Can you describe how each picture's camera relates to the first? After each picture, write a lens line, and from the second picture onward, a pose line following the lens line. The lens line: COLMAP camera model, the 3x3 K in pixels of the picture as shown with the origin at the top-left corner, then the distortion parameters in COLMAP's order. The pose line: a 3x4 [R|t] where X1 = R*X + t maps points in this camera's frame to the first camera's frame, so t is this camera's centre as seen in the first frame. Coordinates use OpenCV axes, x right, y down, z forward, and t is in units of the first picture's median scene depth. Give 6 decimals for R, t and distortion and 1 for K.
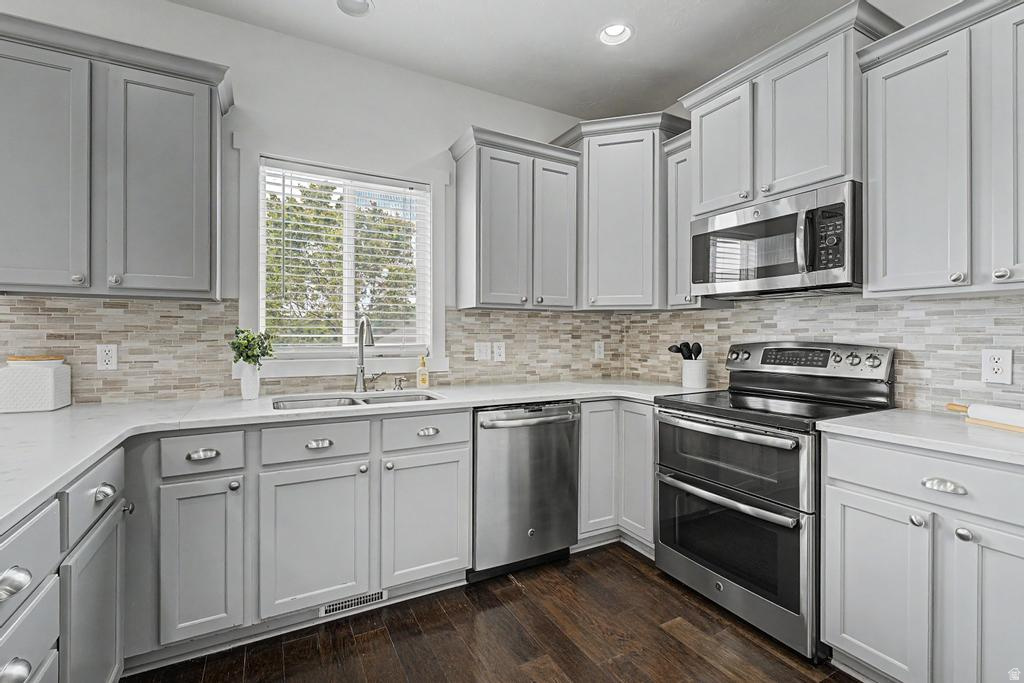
lens RADIAL K [[462.2, 0, 511.8], [0, 462.2, 335.9], [0, 0, 1]] dist [0.001183, 0.000134]
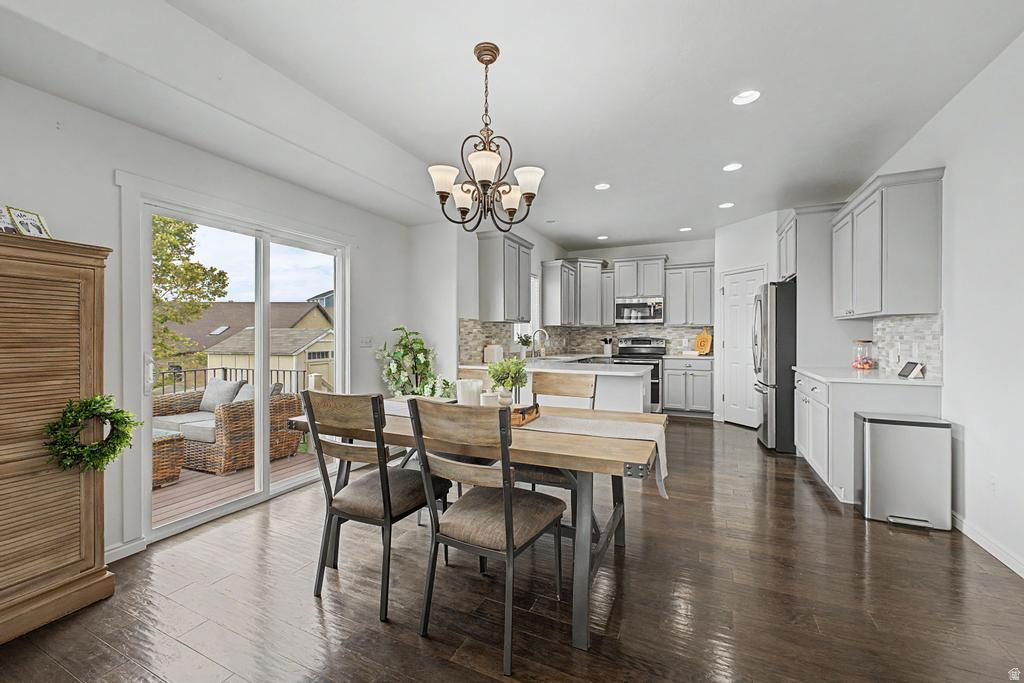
lens RADIAL K [[416.0, 0, 510.7], [0, 416.0, 336.9], [0, 0, 1]] dist [0.000470, 0.000081]
pose [[0.803330, -0.002423, 0.595529, -2.073930], [0.003207, 0.999995, -0.000258, 0.005586], [-0.595525, 0.002117, 0.803334, -0.928646]]
